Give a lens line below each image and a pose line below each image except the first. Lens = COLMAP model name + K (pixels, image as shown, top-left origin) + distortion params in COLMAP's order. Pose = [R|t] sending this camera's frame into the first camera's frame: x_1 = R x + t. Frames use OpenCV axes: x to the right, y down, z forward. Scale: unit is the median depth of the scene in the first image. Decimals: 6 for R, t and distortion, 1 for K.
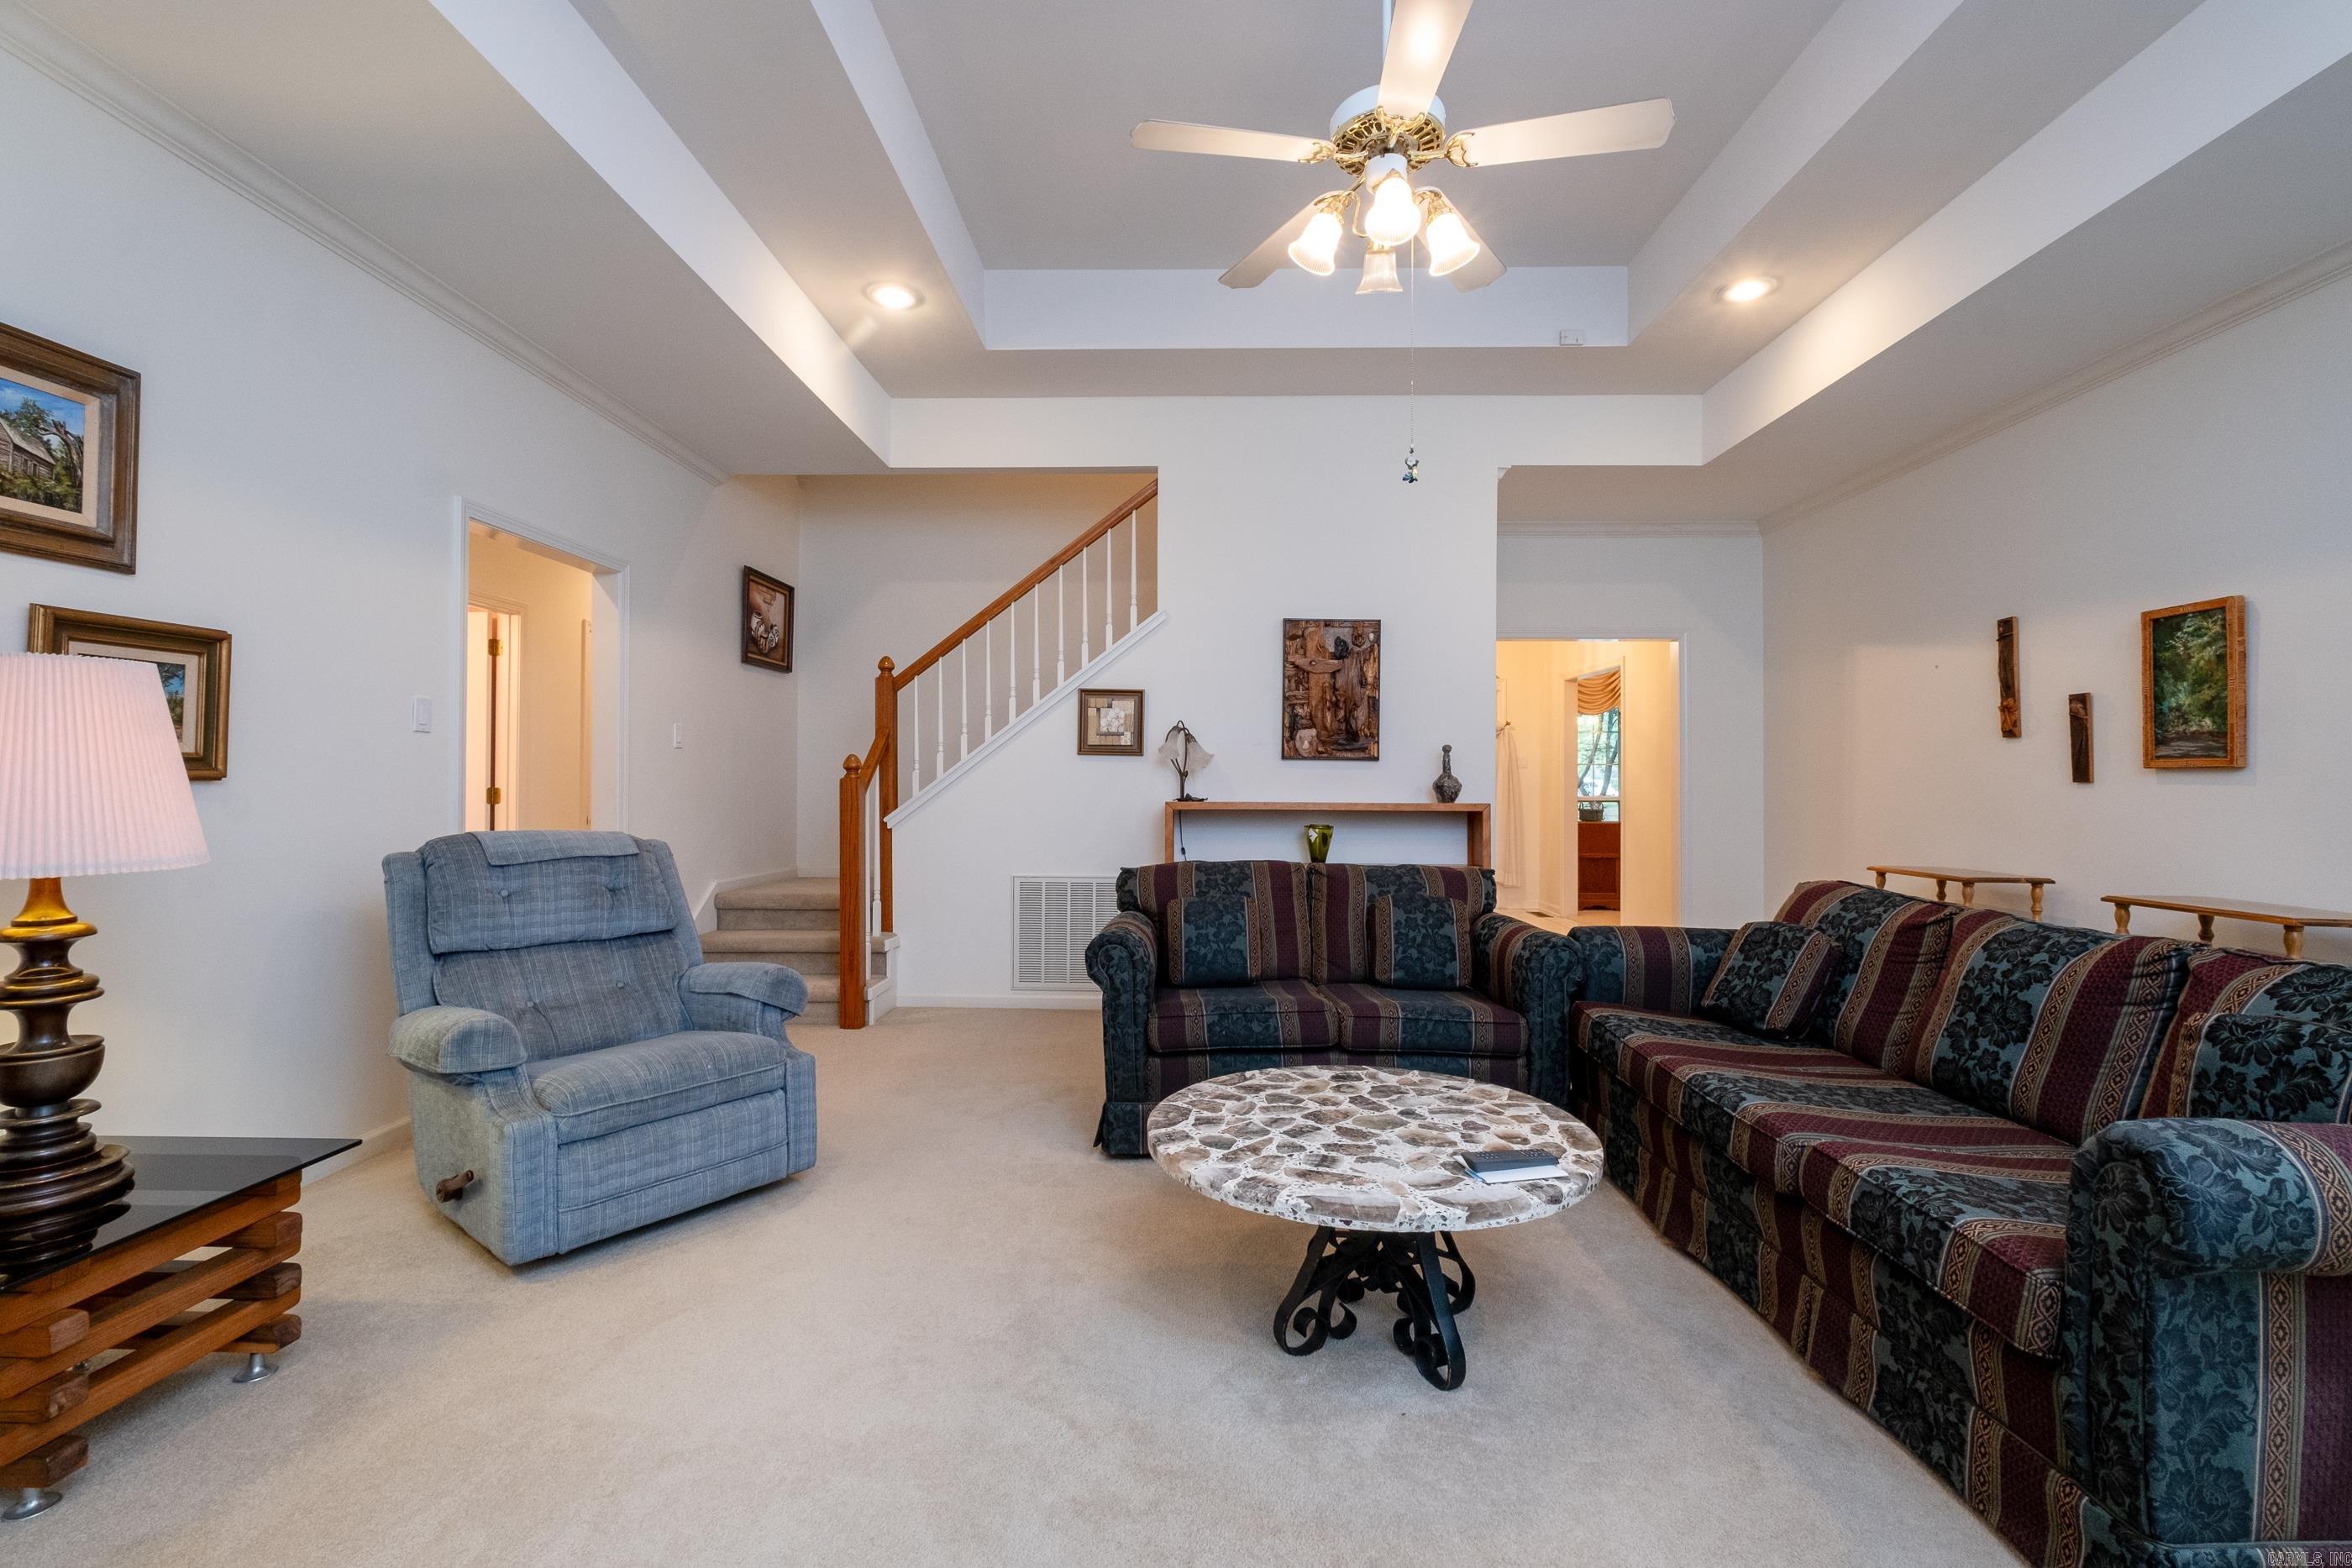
lens RADIAL K [[1036.4, 0, 1174.4], [0, 1036.4, 777.1], [0, 0, 1]] dist [-0.000767, -0.000456]
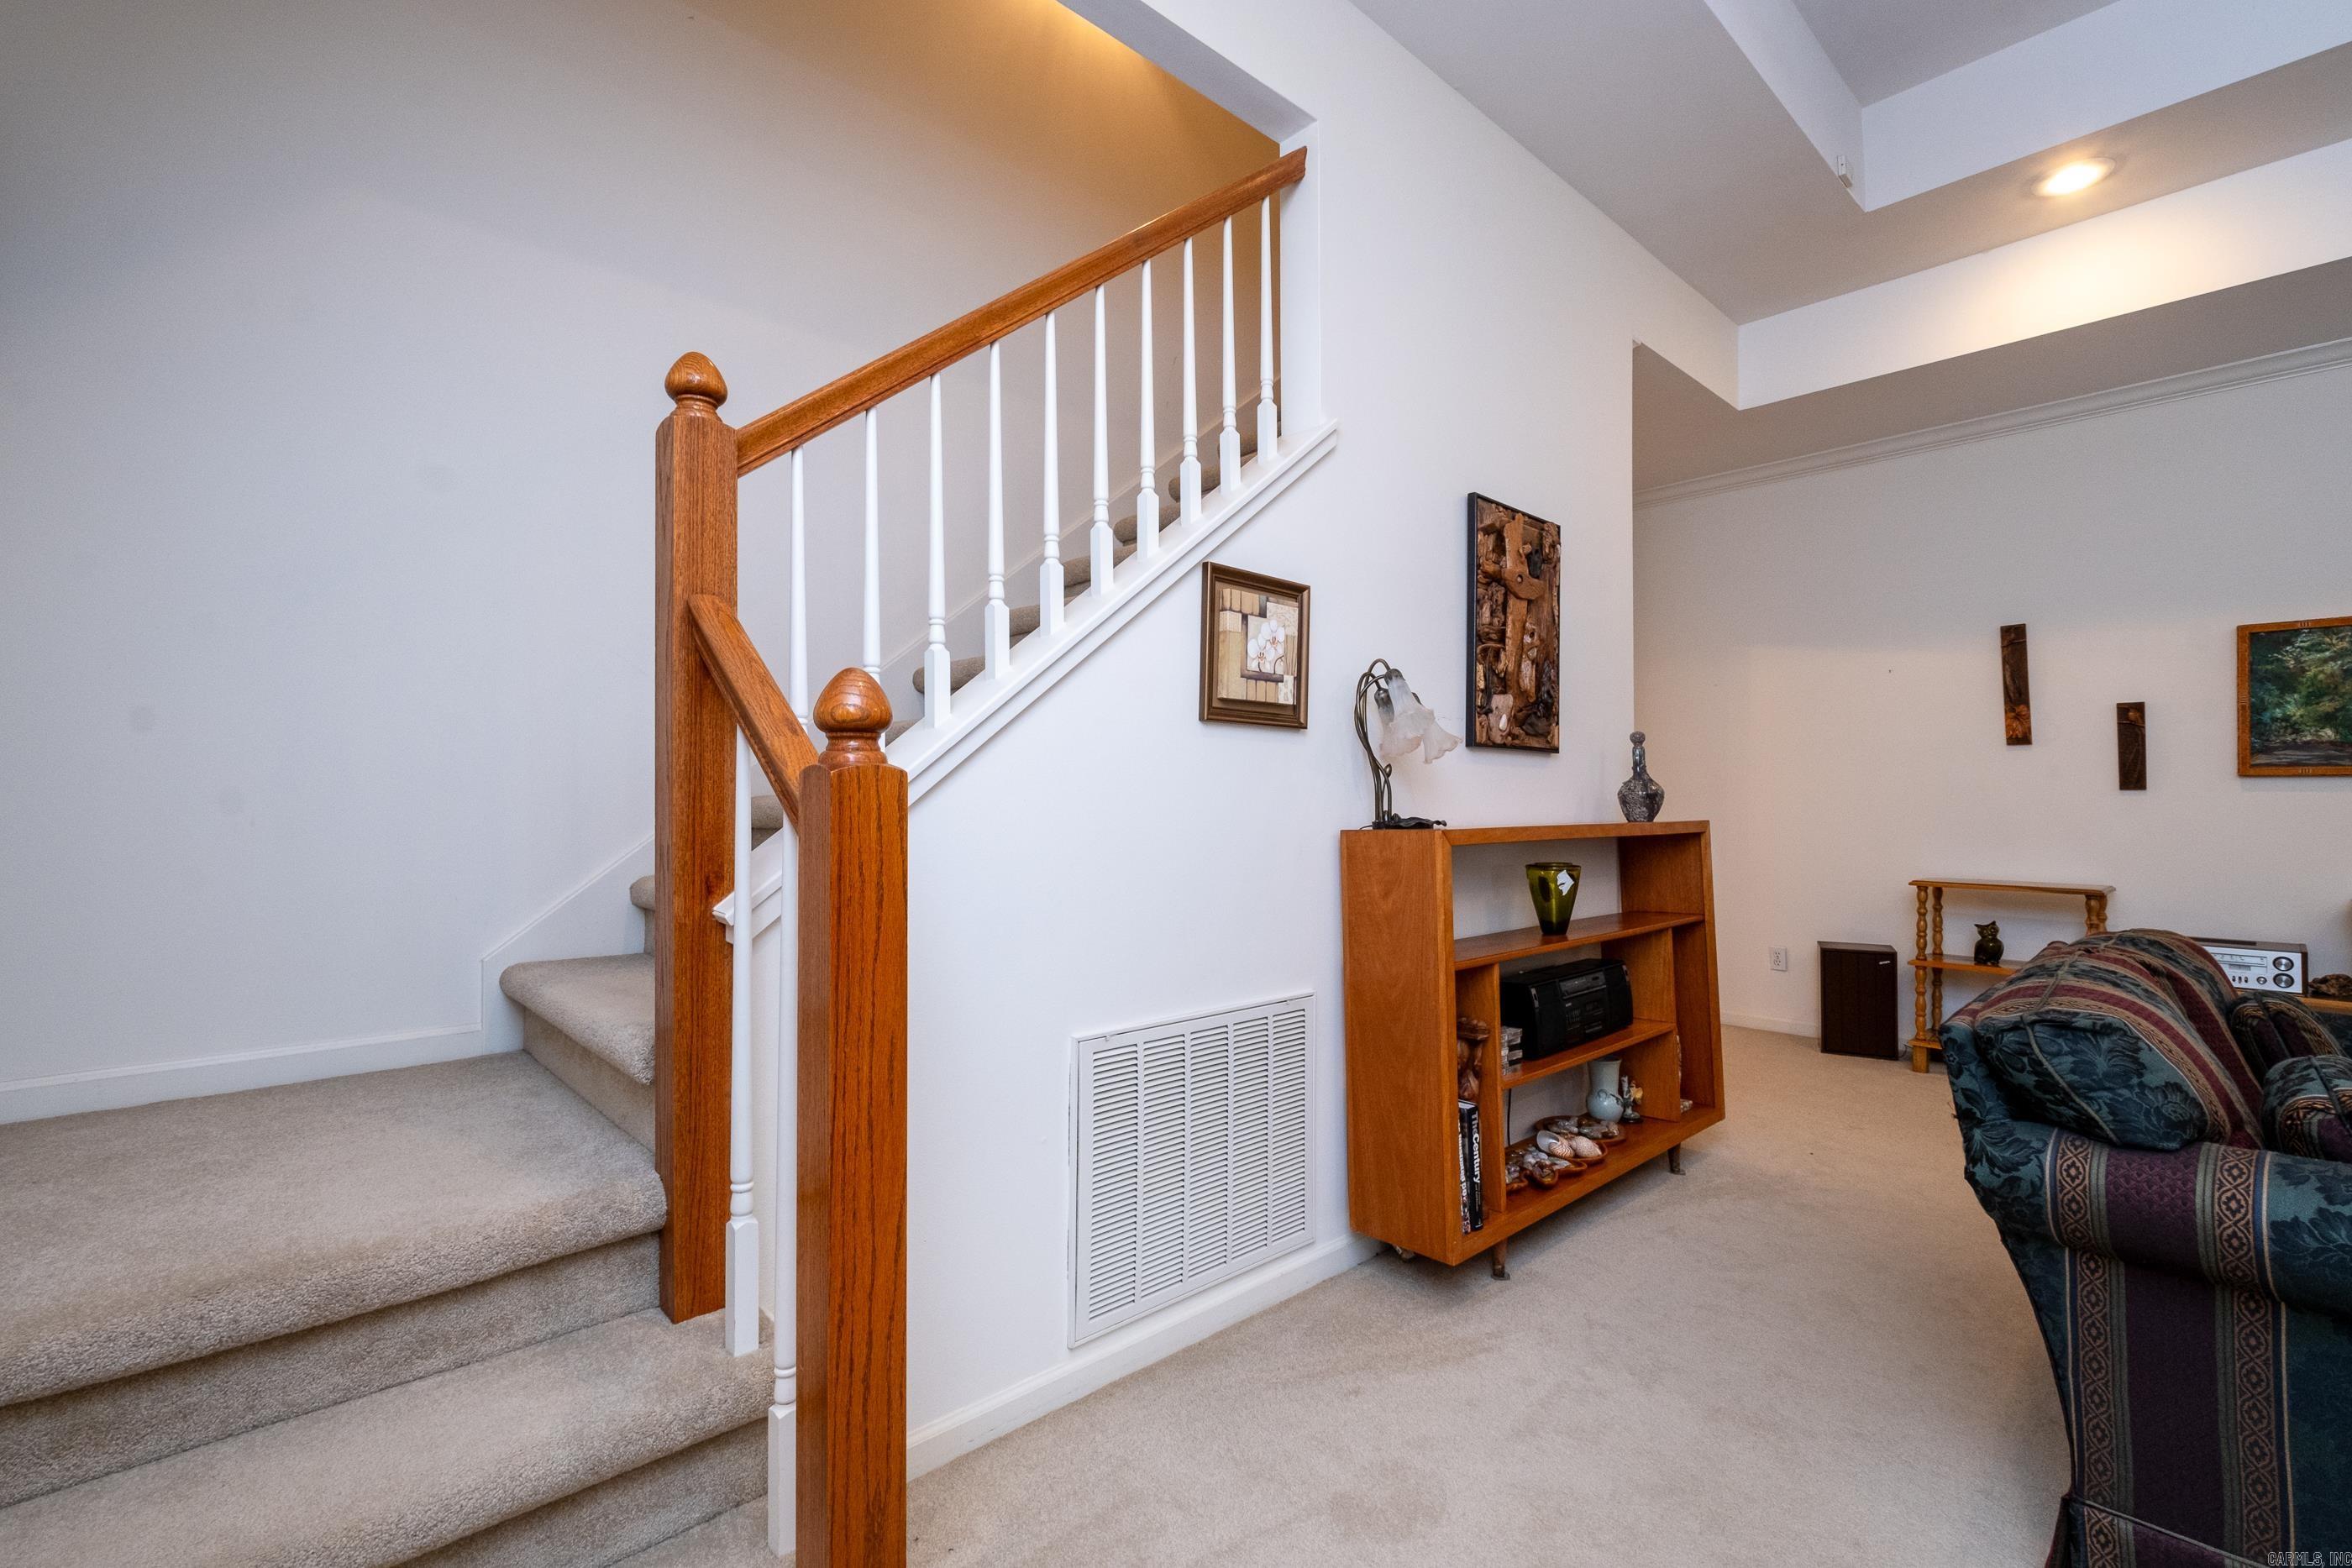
lens RADIAL K [[1034.3, 0, 1171.4], [0, 1034.3, 778.5], [0, 0, 1]] dist [-0.012384, -0.000166]
pose [[0.723345, 0.009485, 0.690422, -0.785187], [-0.002483, 0.999935, -0.011135, 0.011840], [-0.690482, 0.006340, 0.723321, 1.443626]]
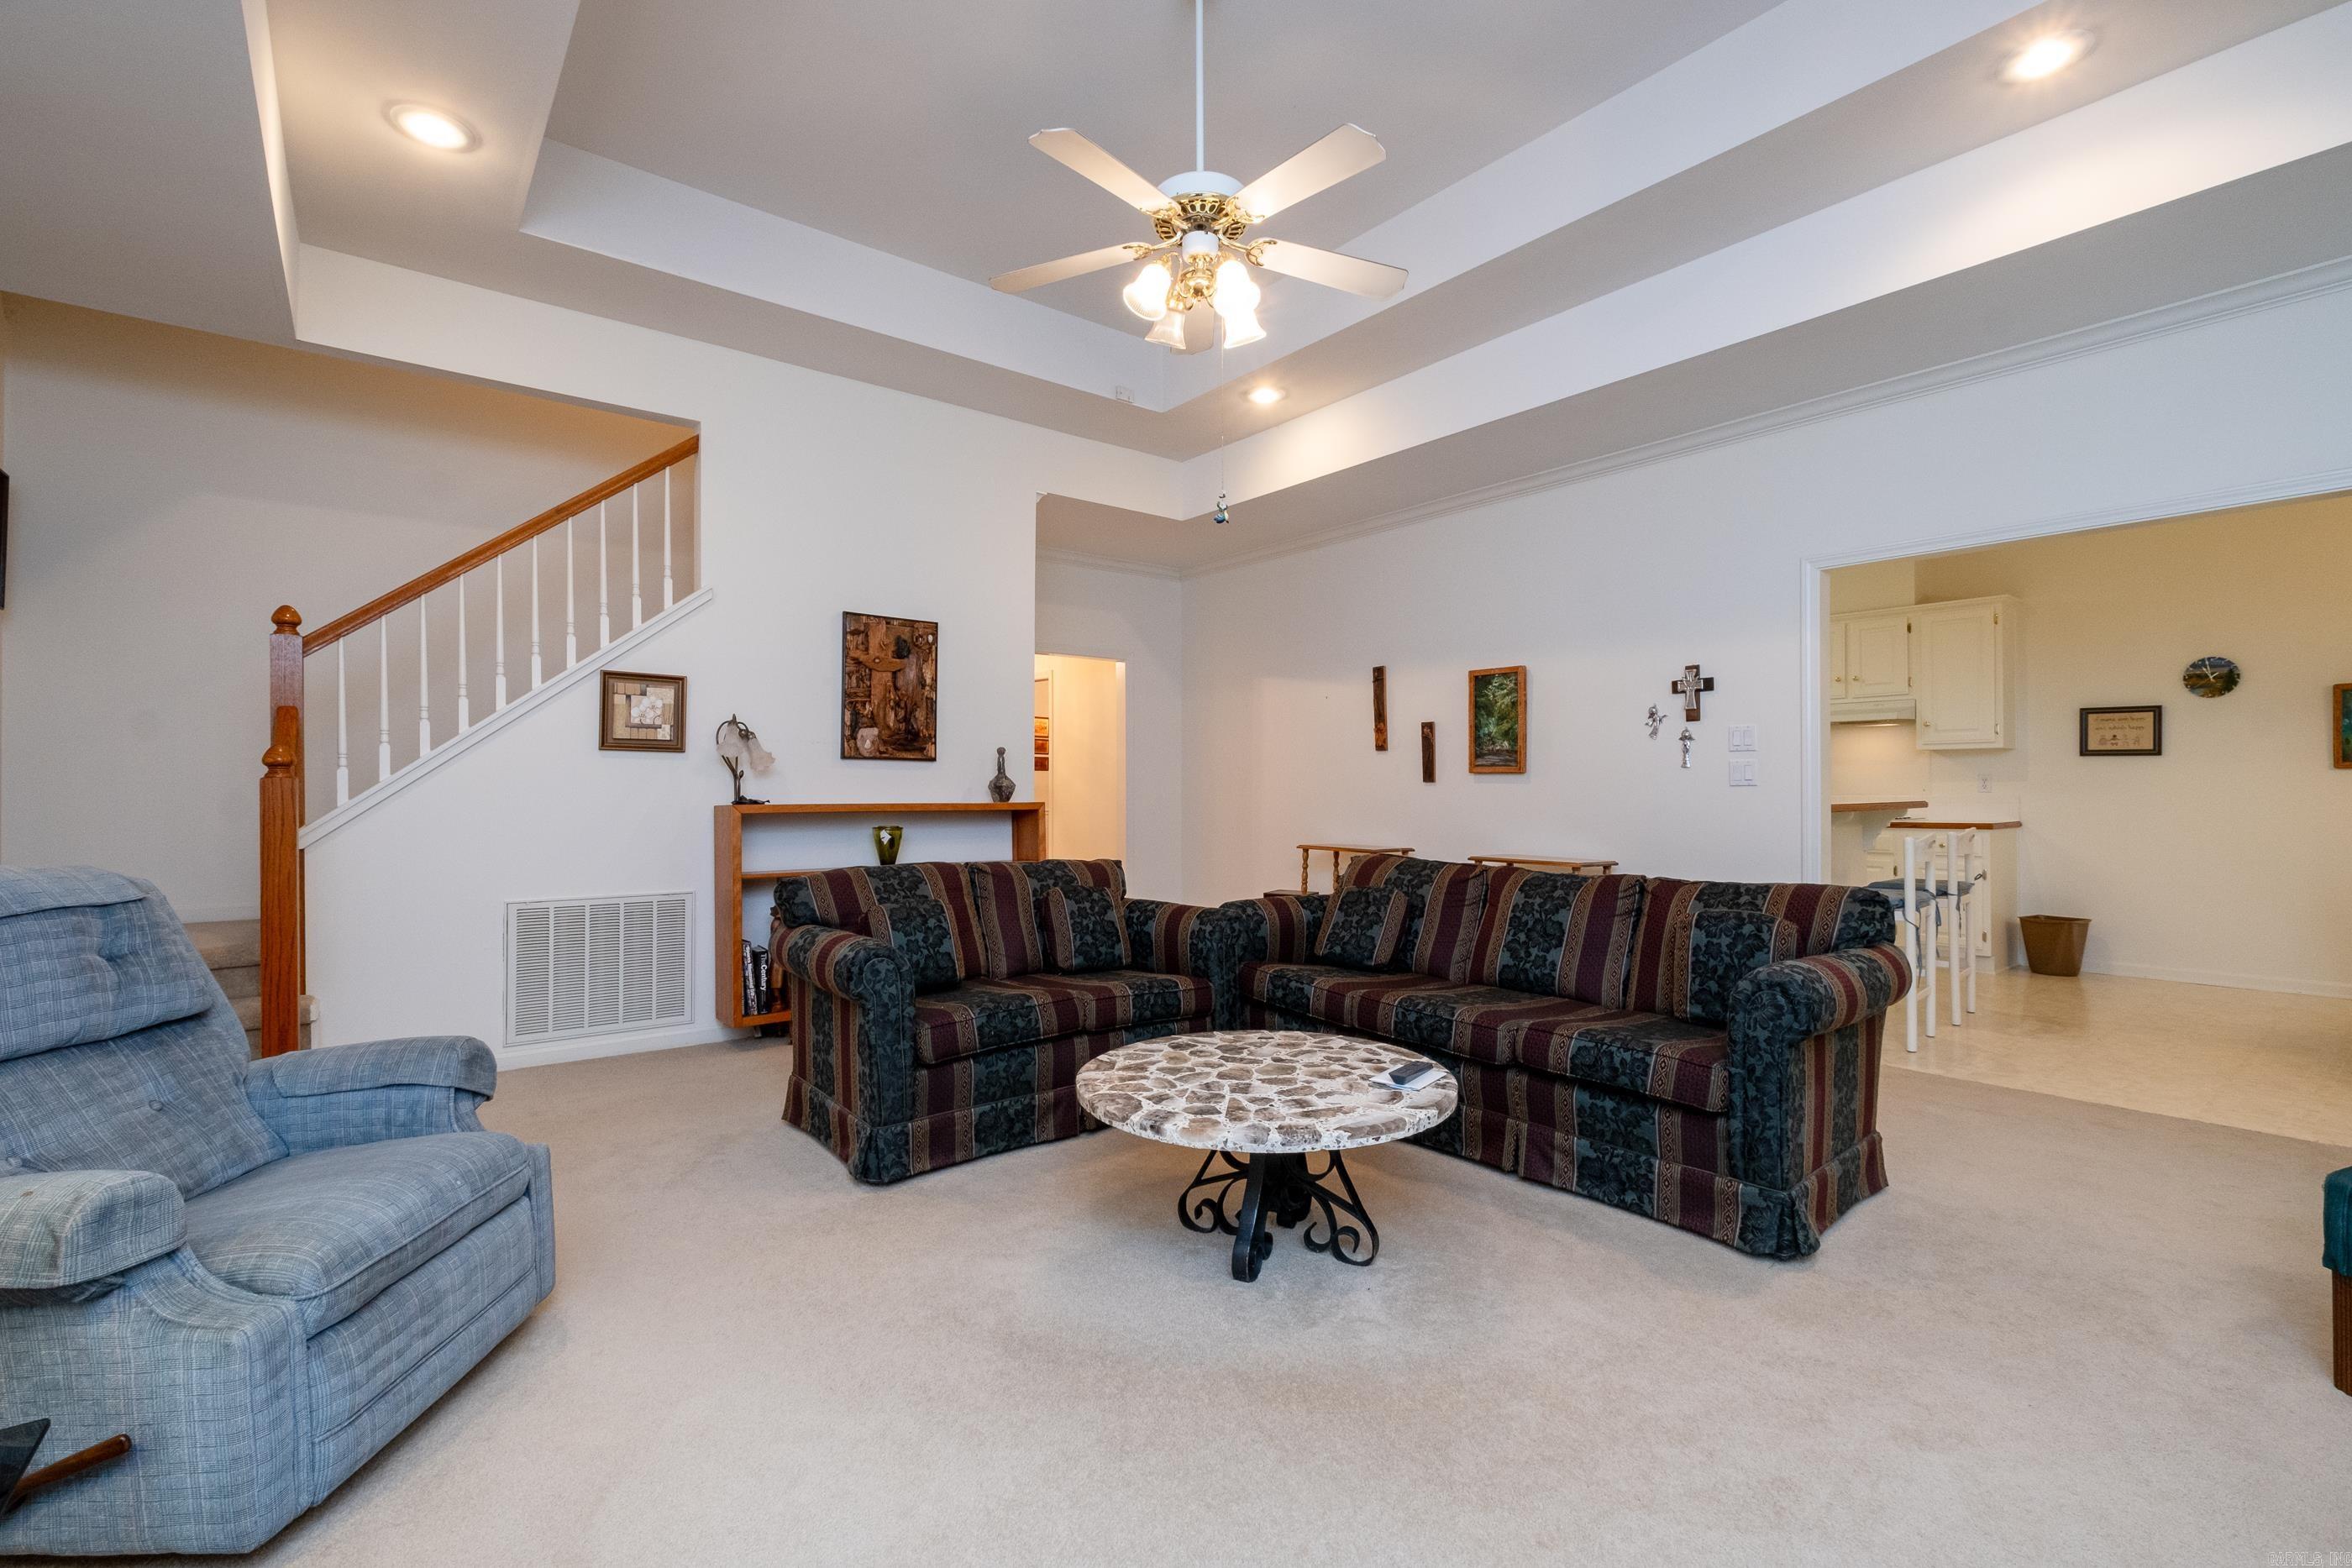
lens RADIAL K [[1038.9, 0, 1180.8], [0, 1038.9, 781.3], [0, 0, 1]] dist [-0.001033, 0.000325]
pose [[0.766740, -0.000919, 0.641958, -0.546840], [-0.001614, 0.999993, 0.003359, -0.000439], [-0.641956, -0.003612, 0.766733, 0.136685]]
